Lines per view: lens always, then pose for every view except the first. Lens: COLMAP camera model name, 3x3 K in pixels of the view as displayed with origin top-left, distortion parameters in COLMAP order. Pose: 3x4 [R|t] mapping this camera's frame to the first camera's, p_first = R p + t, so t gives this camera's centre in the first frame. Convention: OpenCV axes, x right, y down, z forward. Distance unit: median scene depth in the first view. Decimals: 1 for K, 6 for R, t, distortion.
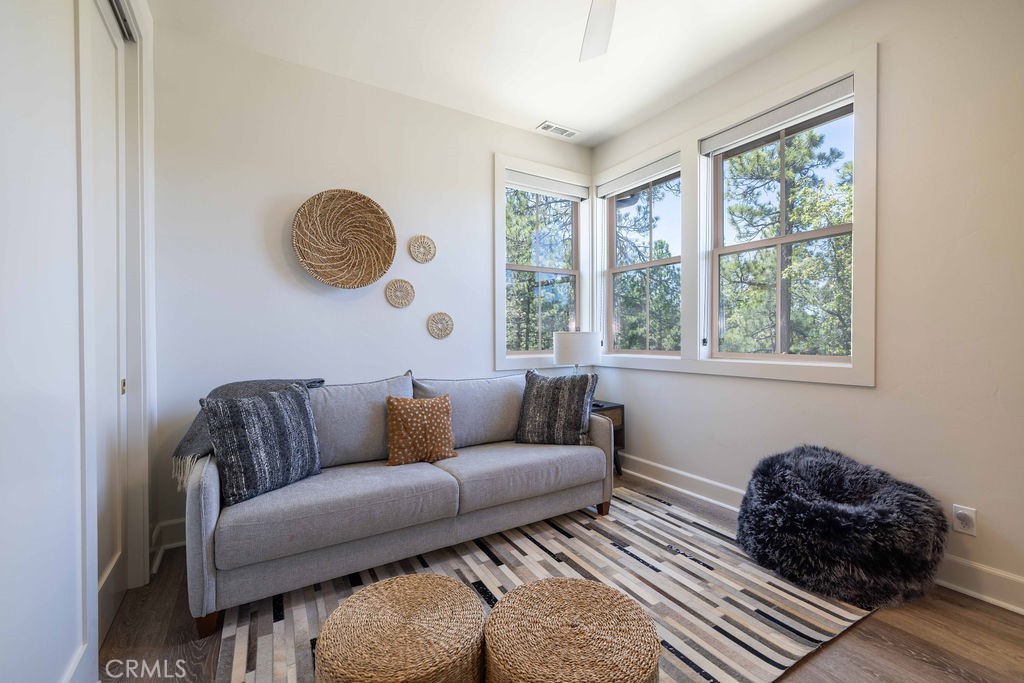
lens RADIAL K [[430.1, 0, 511.8], [0, 430.1, 343.8], [0, 0, 1]] dist [0.002906, 0.000235]
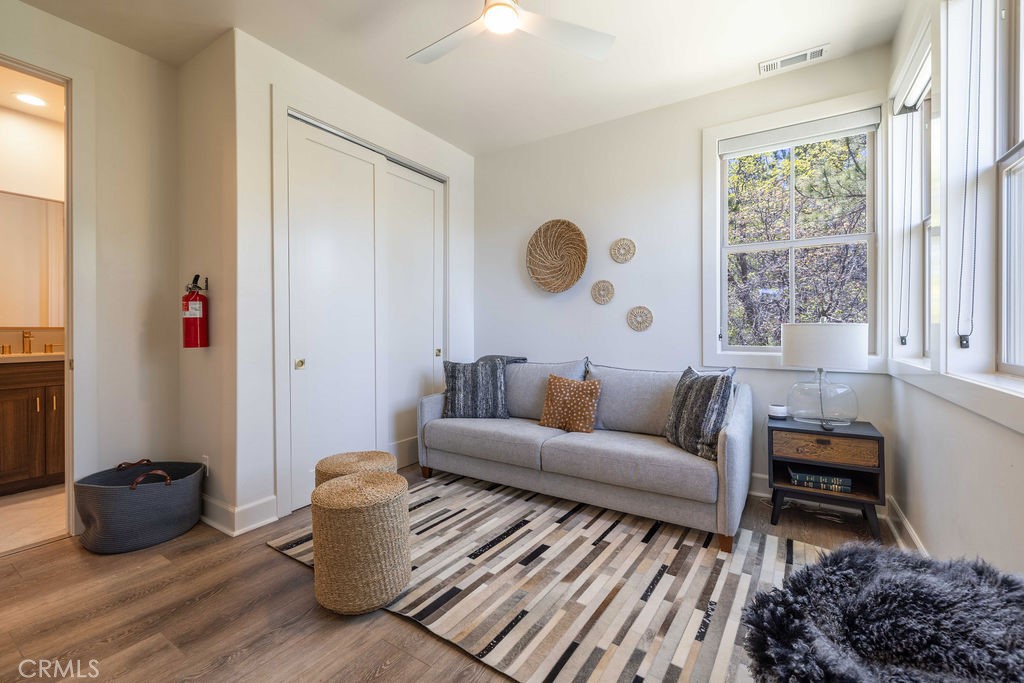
lens RADIAL K [[433.1, 0, 514.0], [0, 433.1, 336.1], [0, 0, 1]] dist [0.002239, 0.000401]
pose [[0.442468, 0.019944, -0.896563, 0.869575], [-0.016897, 0.999761, 0.013901, -0.011243], [0.896625, 0.008999, 0.442699, 0.322156]]
